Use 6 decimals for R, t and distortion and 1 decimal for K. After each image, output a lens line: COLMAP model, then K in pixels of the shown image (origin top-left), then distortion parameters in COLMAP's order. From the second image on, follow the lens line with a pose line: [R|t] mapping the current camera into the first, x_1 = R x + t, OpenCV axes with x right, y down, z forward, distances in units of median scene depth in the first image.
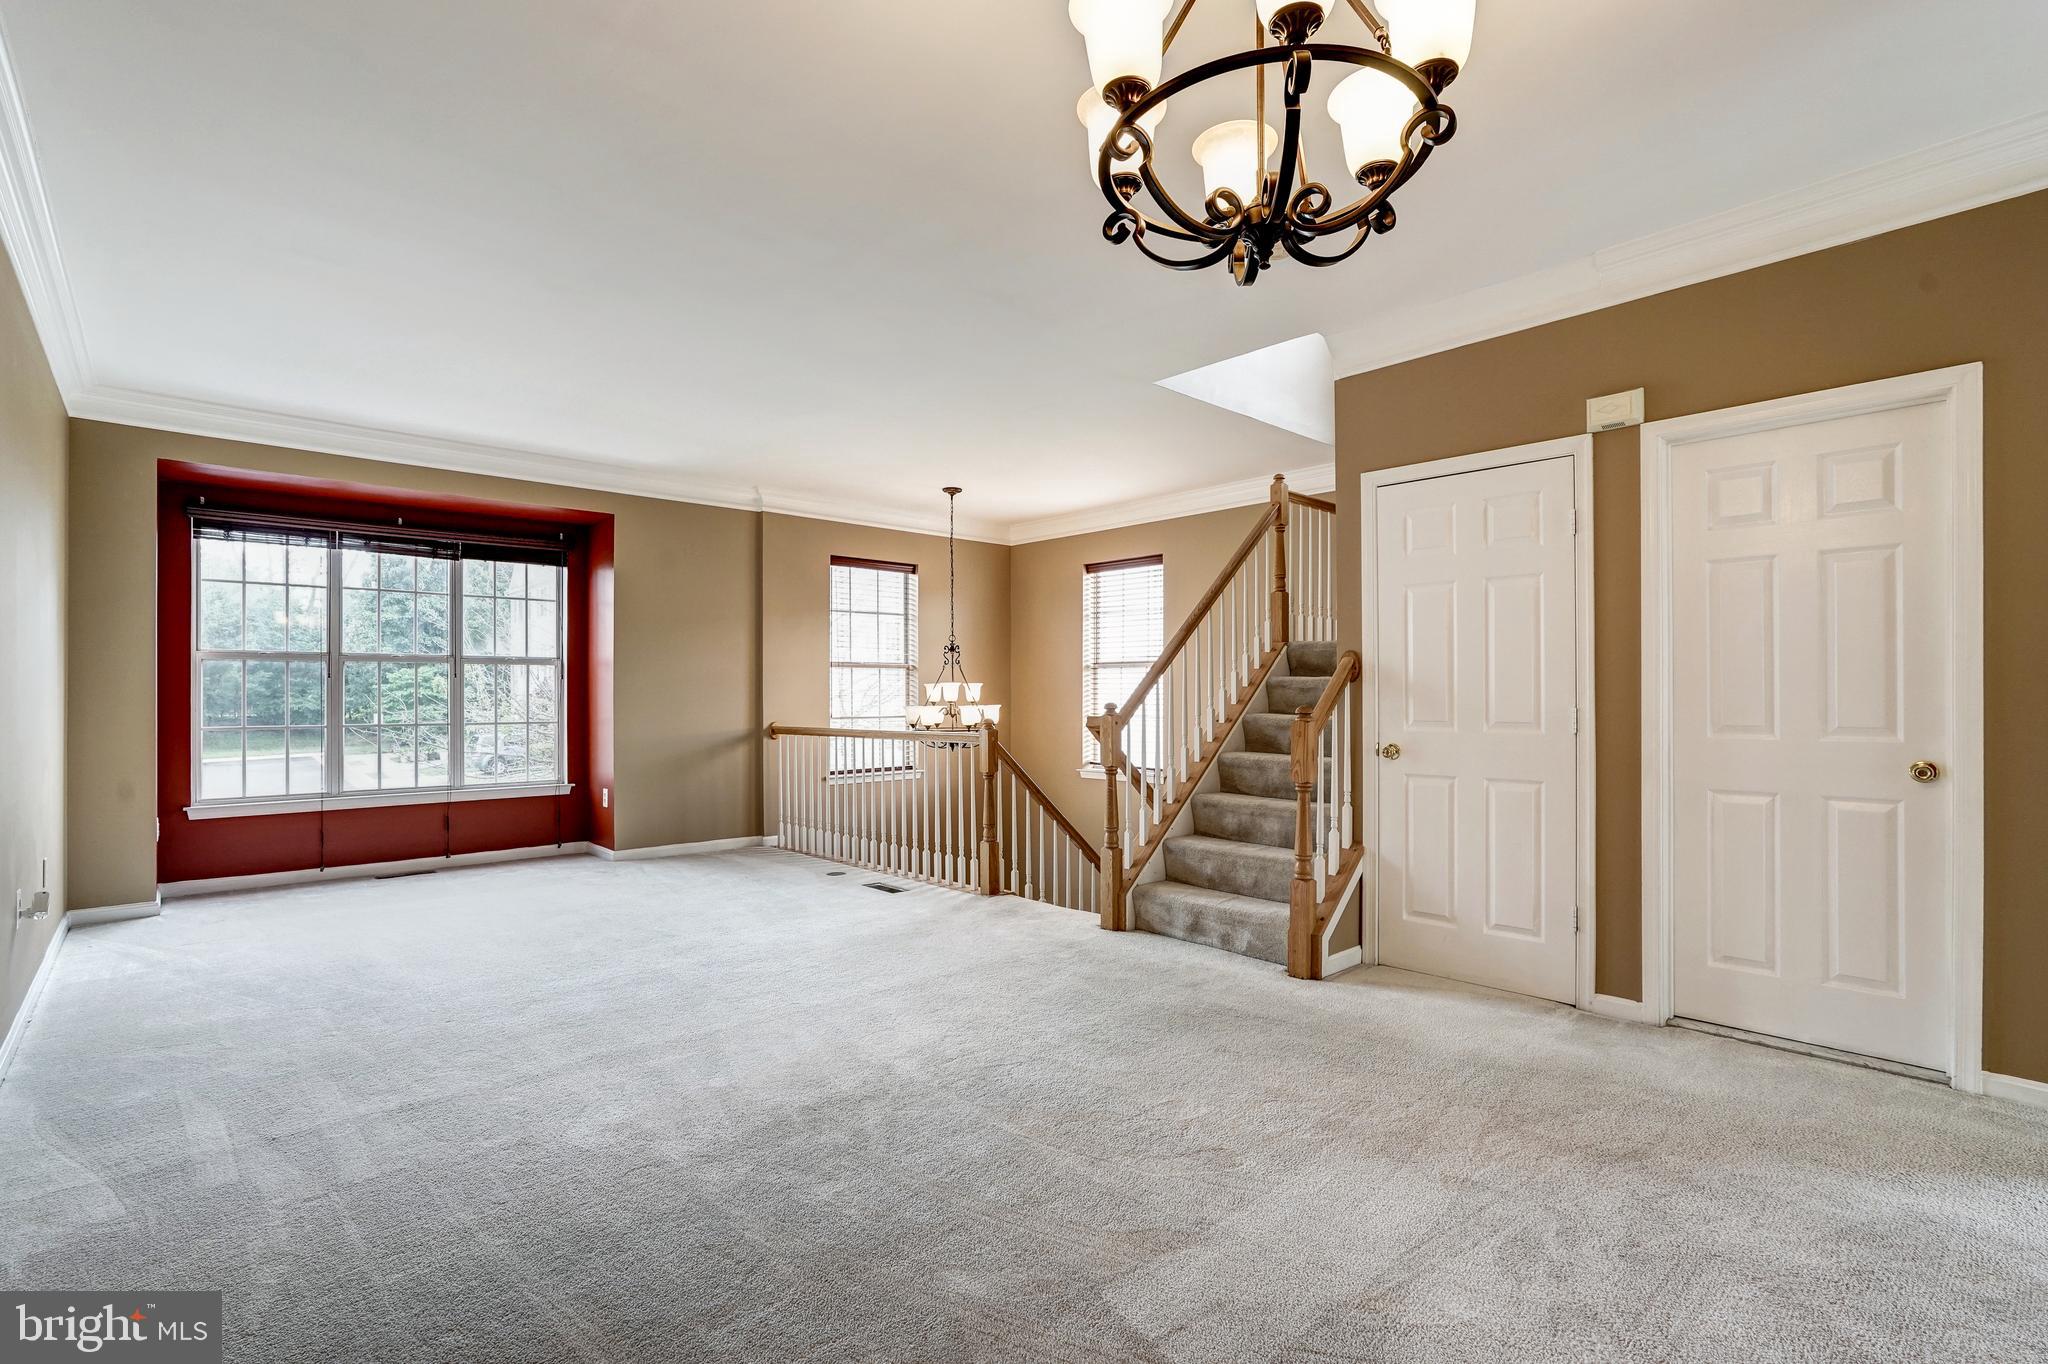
lens RADIAL K [[946.2, 0, 1023.6], [0, 946.2, 699.4], [0, 0, 1]] dist [-0.037564, 0.013581]
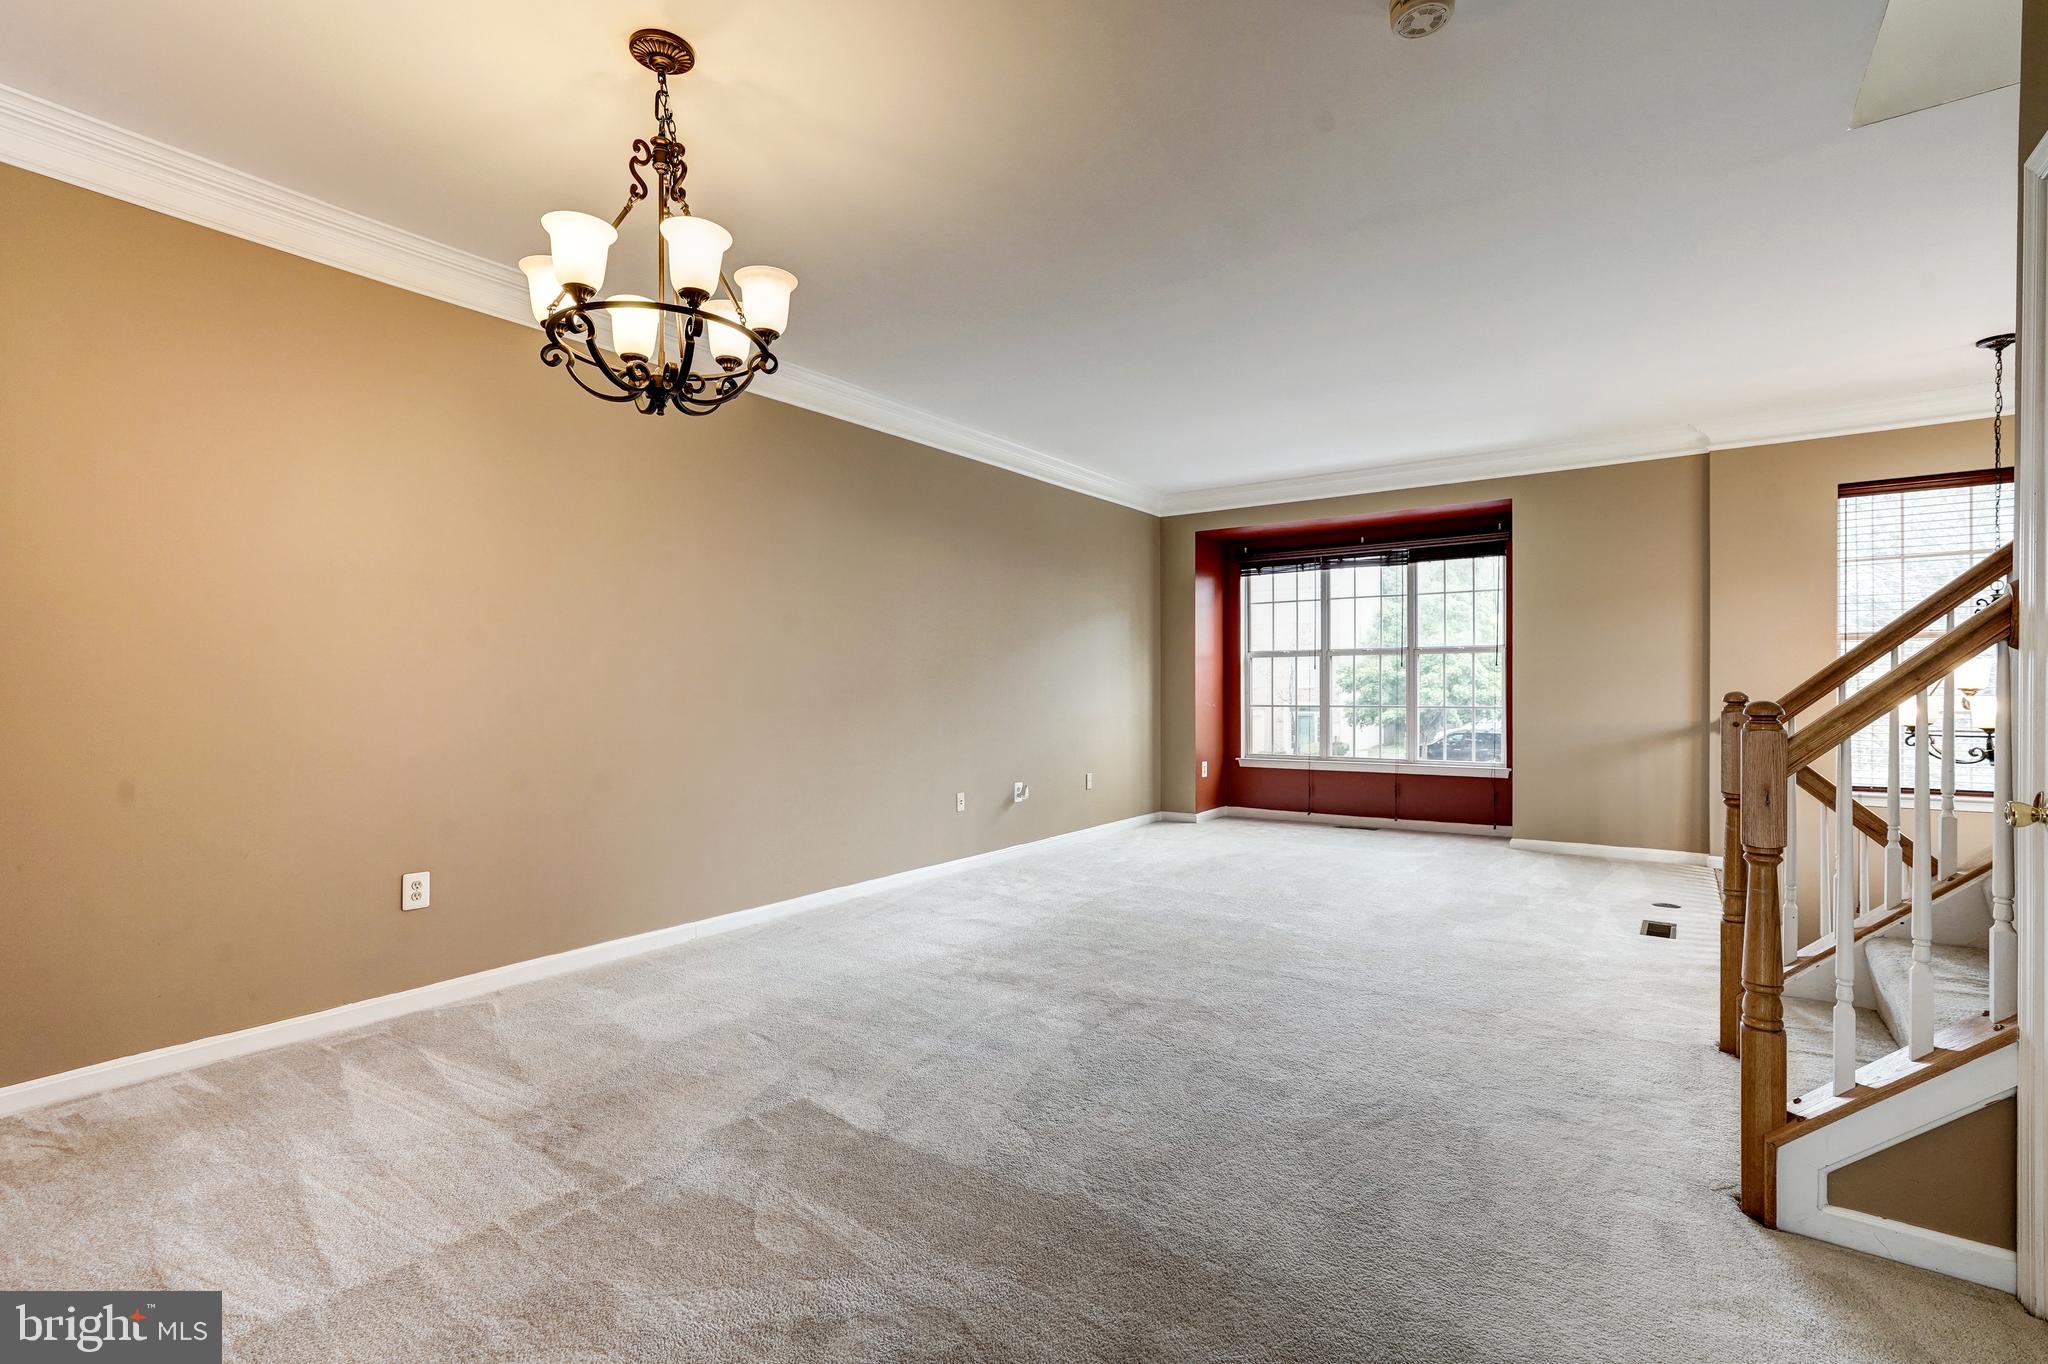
lens RADIAL K [[946.2, 0, 988.8], [0, 946.2, 679.6], [0, 0, 1]] dist [-0.037564, 0.013581]
pose [[0.185319, -0.005247, -0.982664, 0.494722], [0.001690, 0.999986, -0.005021, -0.002326], [0.982677, -0.000730, 0.185325, 0.314764]]
